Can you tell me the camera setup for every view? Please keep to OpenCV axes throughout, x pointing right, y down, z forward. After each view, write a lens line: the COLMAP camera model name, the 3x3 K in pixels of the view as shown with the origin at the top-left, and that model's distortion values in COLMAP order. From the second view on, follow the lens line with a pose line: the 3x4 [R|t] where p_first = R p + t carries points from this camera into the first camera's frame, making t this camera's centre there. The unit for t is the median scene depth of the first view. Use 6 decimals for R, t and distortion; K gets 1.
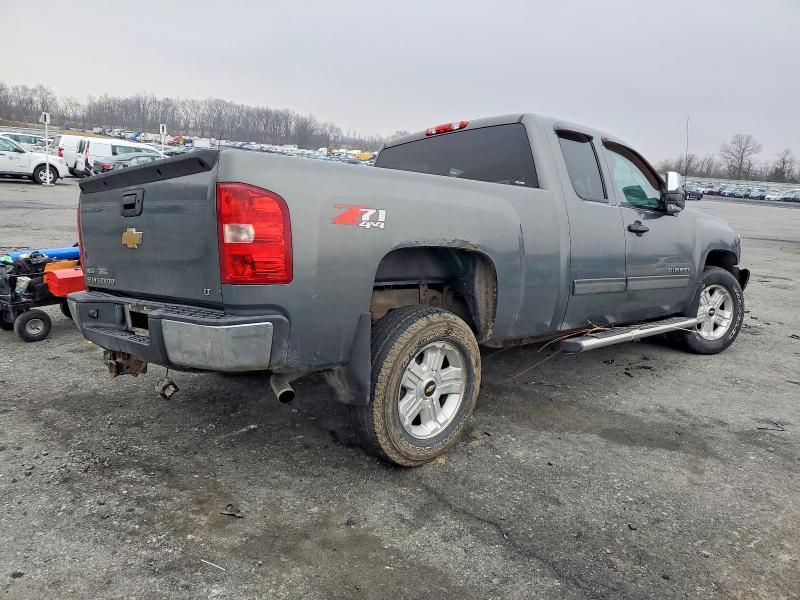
lens RADIAL K [[617.1, 0, 394.7], [0, 617.1, 301.2], [0, 0, 1]] dist [0.015984, 0.008500]
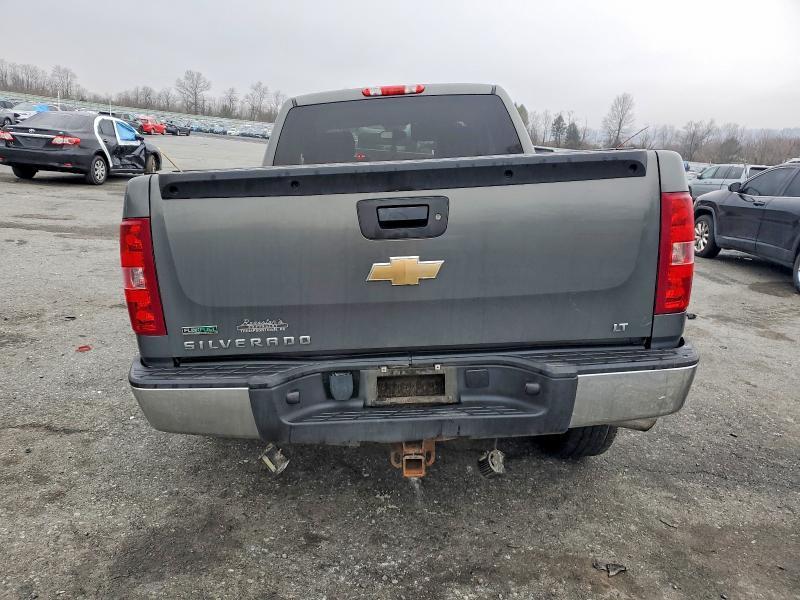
lens RADIAL K [[617.1, 0, 392.3], [0, 617.1, 299.6], [0, 0, 1]] dist [0.015984, 0.008500]
pose [[0.701705, -0.178505, 0.689743, -0.603318], [0.108502, 0.983587, 0.144167, -0.113132], [-0.704157, -0.026324, 0.709556, 0.364889]]
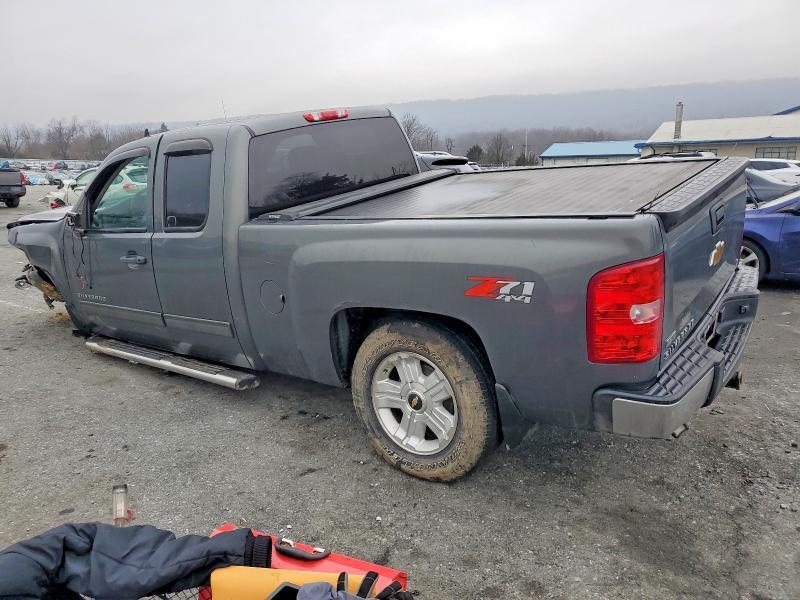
lens RADIAL K [[617.1, 0, 397.1], [0, 617.1, 297.8], [0, 0, 1]] dist [0.015984, 0.008500]
pose [[-0.149197, -0.266886, 0.952109, -0.859989], [0.200841, 0.934636, 0.293460, -0.280229], [-0.968196, 0.235006, -0.085843, 1.062038]]
